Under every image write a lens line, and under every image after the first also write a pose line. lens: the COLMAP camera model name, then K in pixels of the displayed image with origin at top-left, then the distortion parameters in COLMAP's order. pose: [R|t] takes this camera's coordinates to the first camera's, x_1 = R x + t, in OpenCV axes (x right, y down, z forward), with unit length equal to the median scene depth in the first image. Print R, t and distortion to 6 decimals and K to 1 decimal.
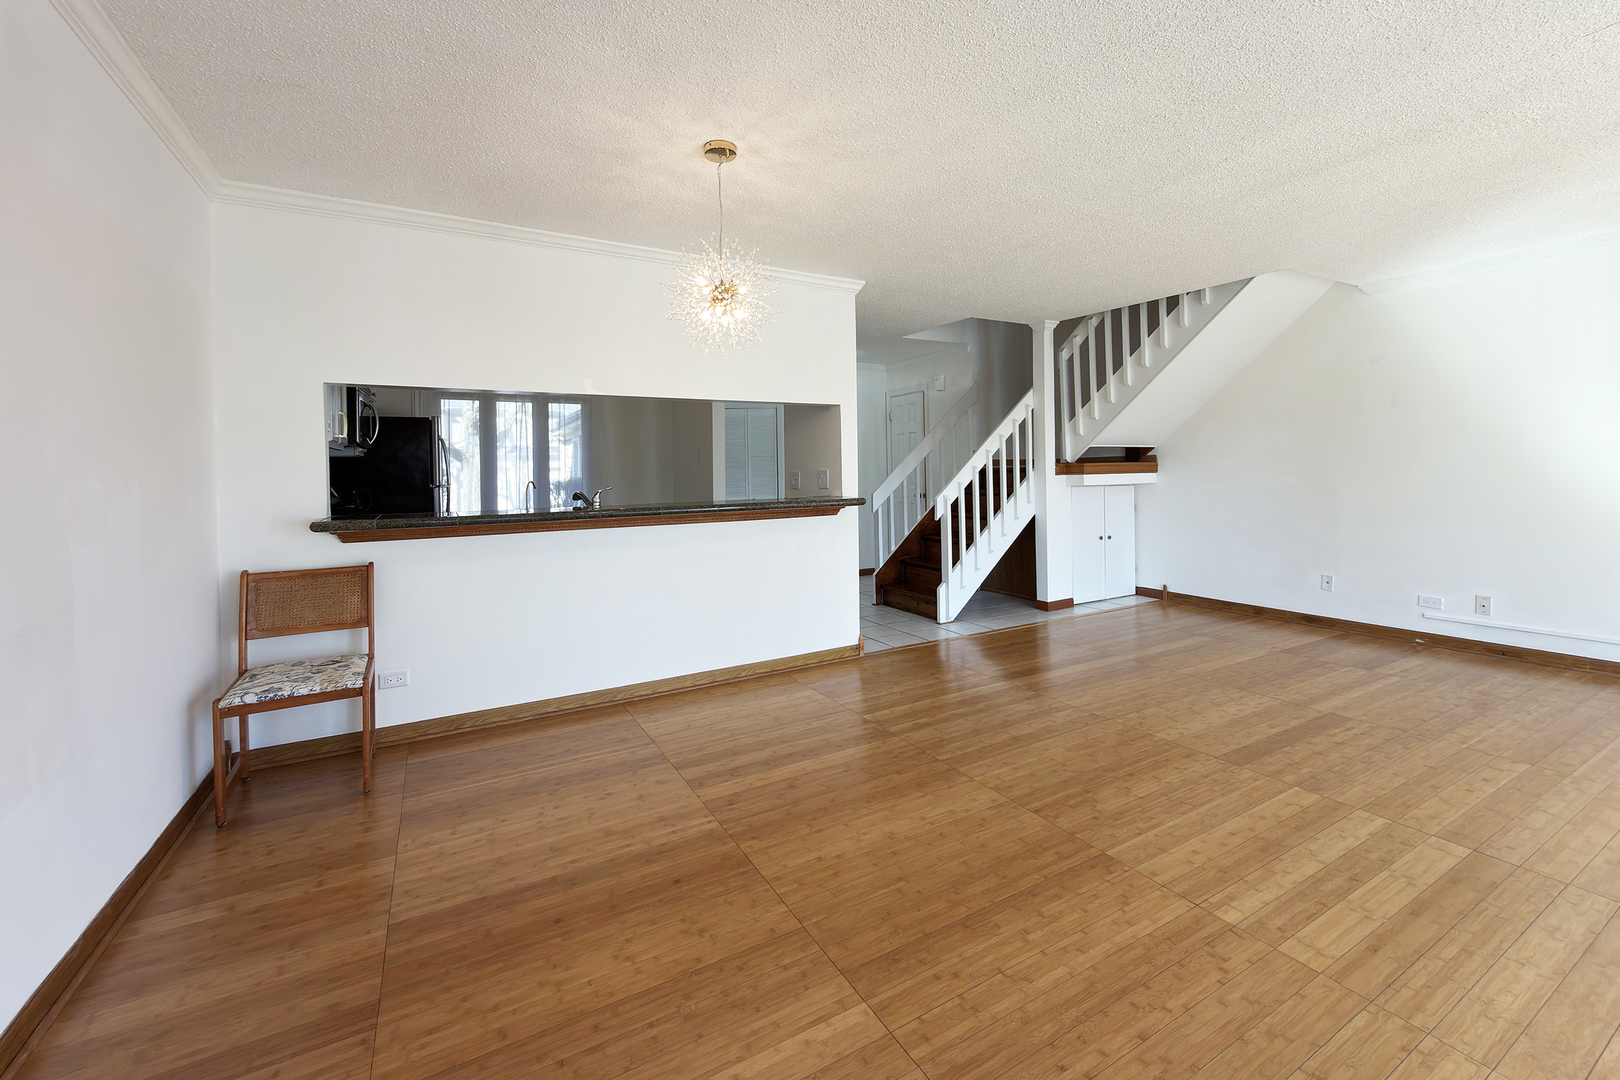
lens RADIAL K [[656.8, 0, 818.4], [0, 656.8, 465.3], [0, 0, 1]] dist [-0.000330, 0.000061]
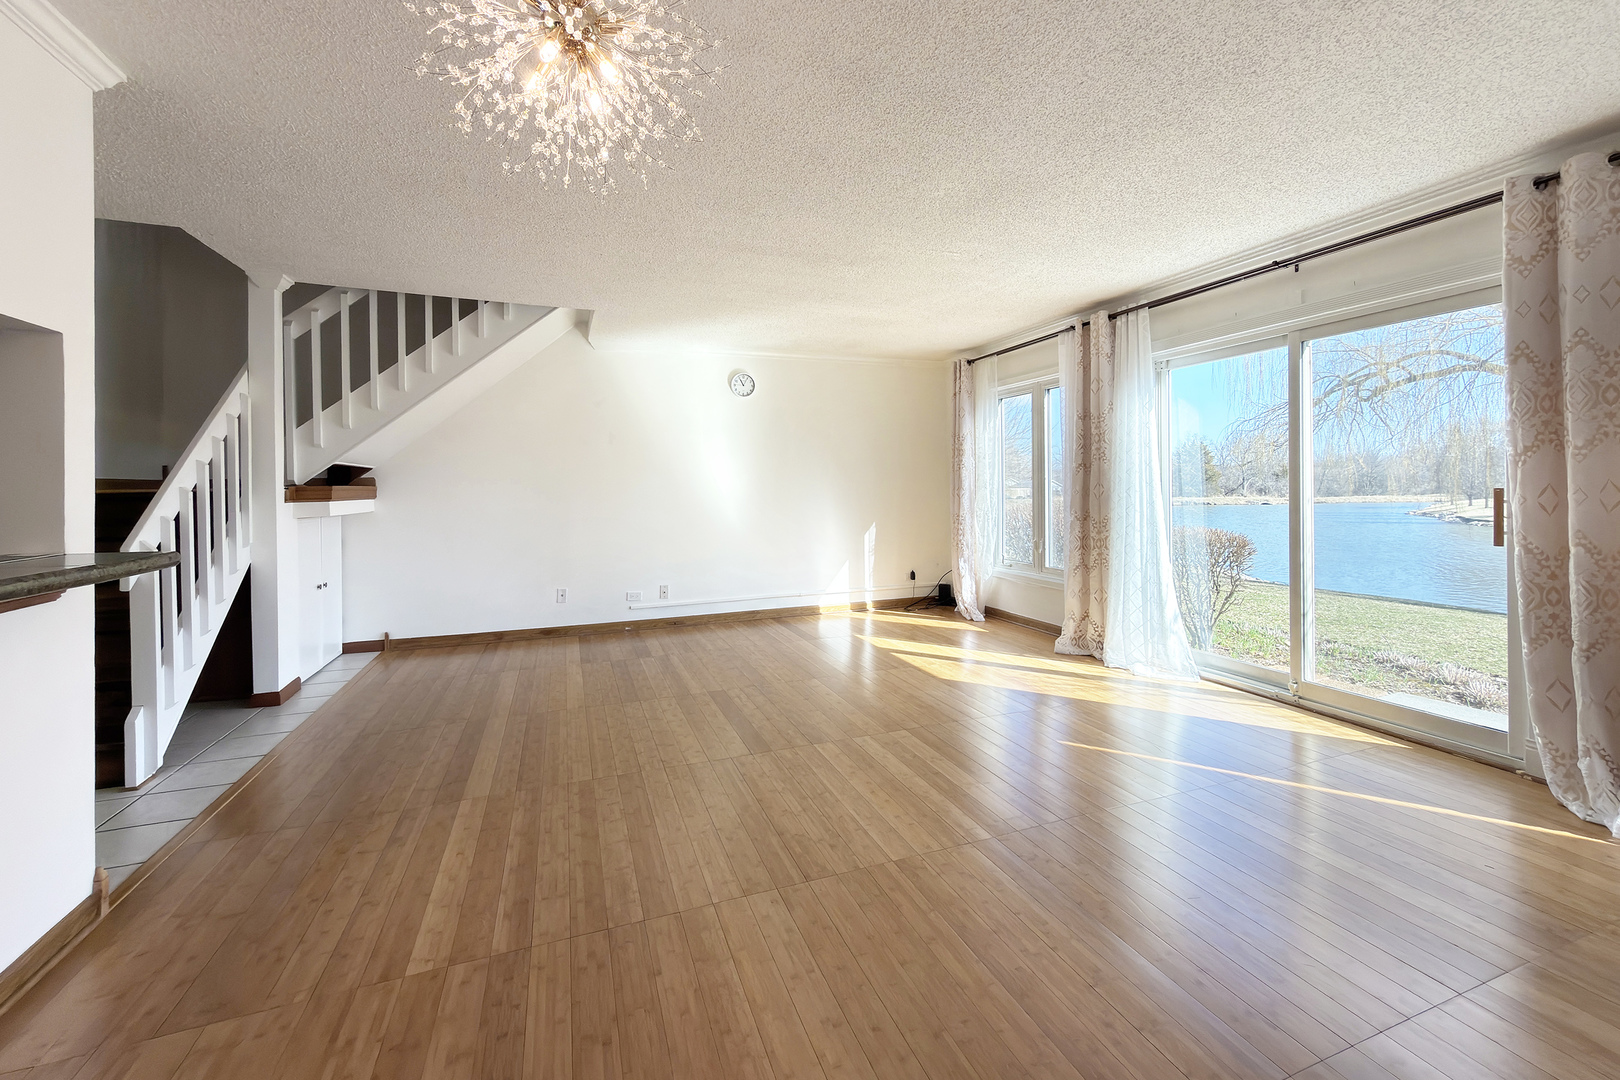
lens RADIAL K [[652.3, 0, 801.3], [0, 652.3, 483.4], [0, 0, 1]] dist [-0.001714, -0.000004]
pose [[0.168958, 0.019034, 0.985439, -0.436849], [0.000802, 0.999811, -0.019450, 0.016986], [-0.985623, 0.004077, 0.168911, 0.707235]]
